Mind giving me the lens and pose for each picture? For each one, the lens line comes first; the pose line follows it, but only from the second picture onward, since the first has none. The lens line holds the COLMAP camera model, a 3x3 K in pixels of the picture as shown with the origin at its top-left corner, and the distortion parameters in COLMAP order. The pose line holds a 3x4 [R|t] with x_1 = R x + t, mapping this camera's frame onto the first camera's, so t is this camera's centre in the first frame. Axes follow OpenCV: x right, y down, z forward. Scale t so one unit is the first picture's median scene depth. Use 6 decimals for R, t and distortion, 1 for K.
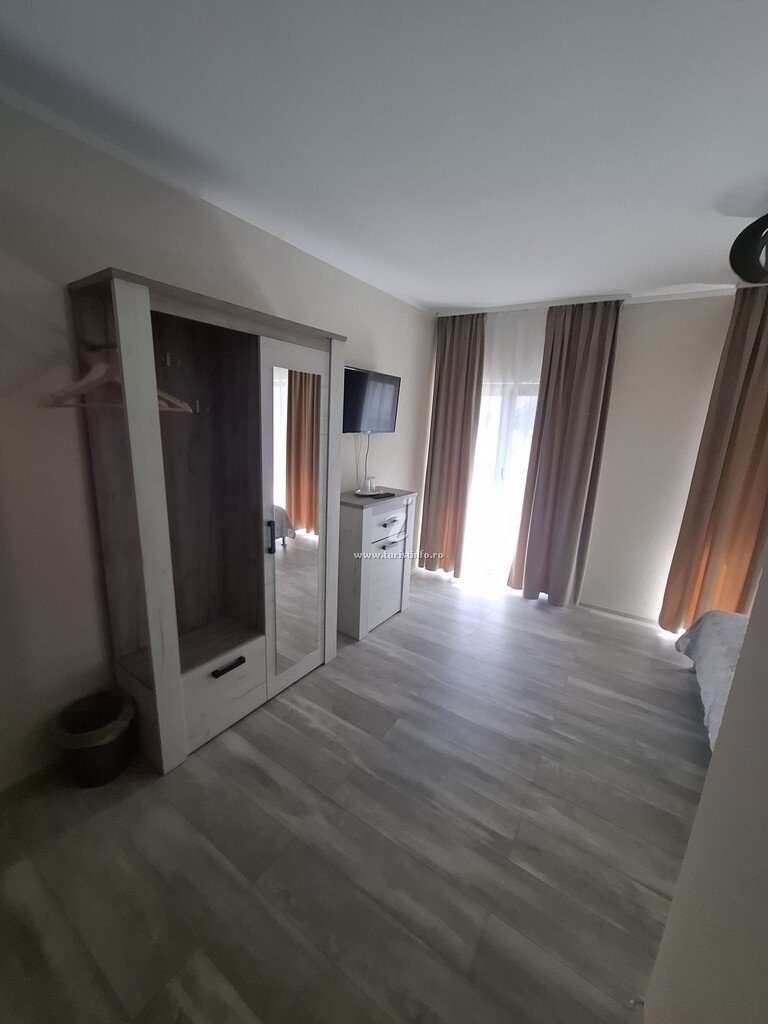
lens RADIAL K [[410.1, 0, 379.9], [0, 410.1, 511.9], [0, 0, 1]] dist [0.019427, 0.000540]
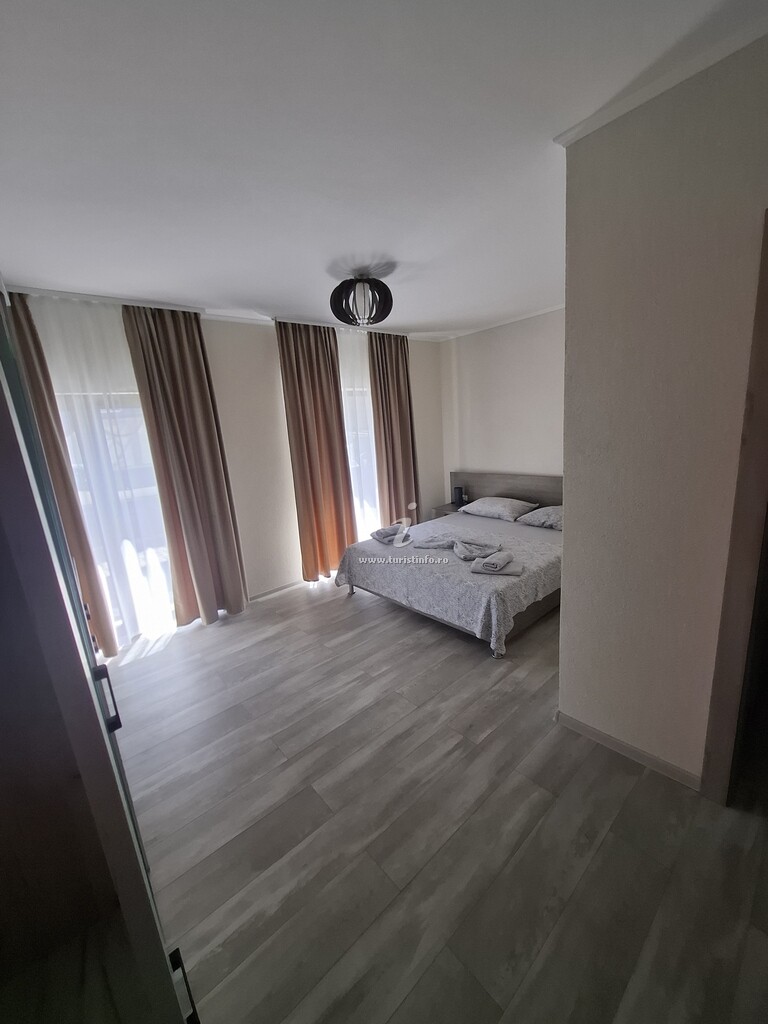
lens RADIAL K [[410.1, 0, 379.9], [0, 410.1, 511.9], [0, 0, 1]] dist [0.019427, 0.000540]
pose [[0.260762, -0.266221, 0.927970, -0.627728], [0.295808, 0.937024, 0.185696, -0.153328], [-0.918967, 0.226079, 0.323091, 0.546219]]
